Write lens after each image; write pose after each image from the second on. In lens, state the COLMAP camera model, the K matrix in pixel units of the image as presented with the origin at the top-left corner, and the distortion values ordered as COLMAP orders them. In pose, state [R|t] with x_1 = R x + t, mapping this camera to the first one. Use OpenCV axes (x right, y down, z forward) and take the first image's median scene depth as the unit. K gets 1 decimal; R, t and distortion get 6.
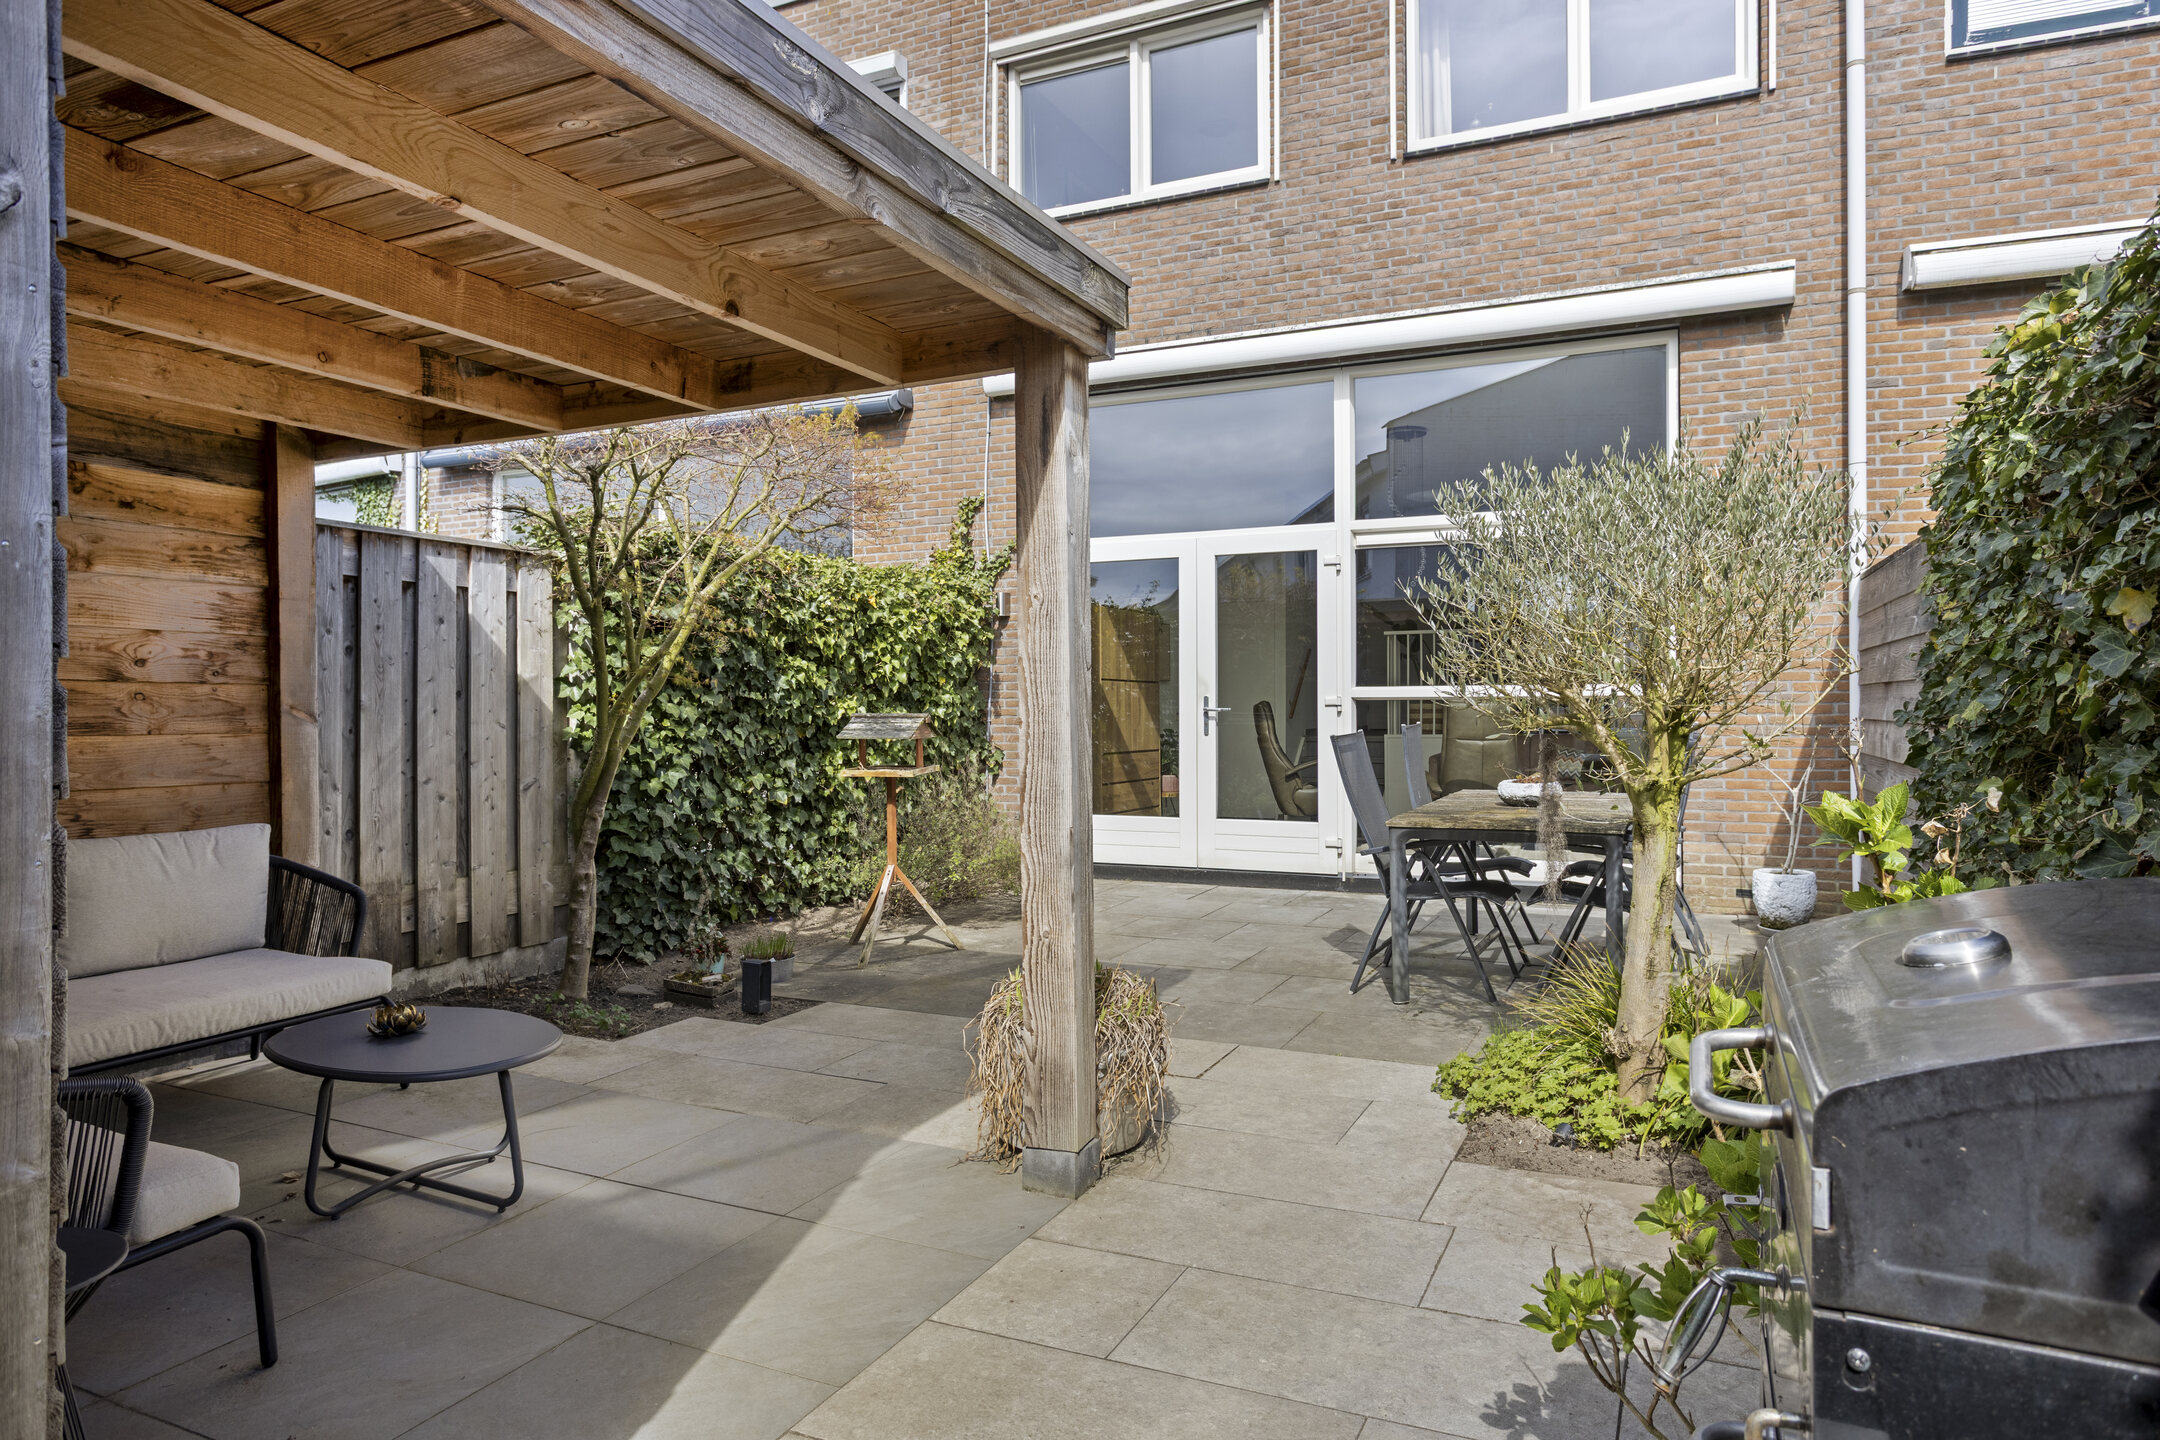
lens RADIAL K [[1423.6, 0, 969.8], [0, 1423.6, 728.8], [0, 0, 1]] dist [-0.030903, 0.039863]
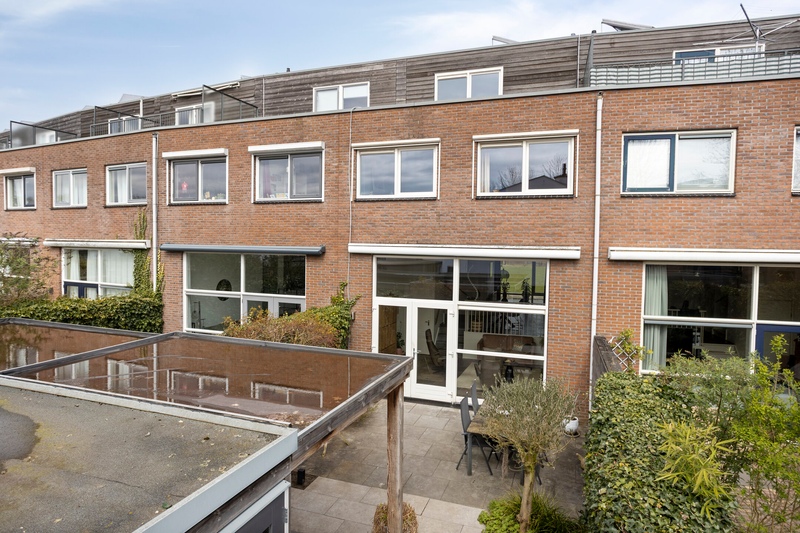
lens RADIAL K [[527.3, 0, 363.5], [0, 527.3, 270.1], [0, 0, 1]] dist [-0.030903, 0.039863]
pose [[0.994663, 0.008293, 0.102848, -0.101882], [-0.014364, 0.998189, 0.058423, -0.337877], [-0.102177, -0.059589, 0.992980, -0.269900]]
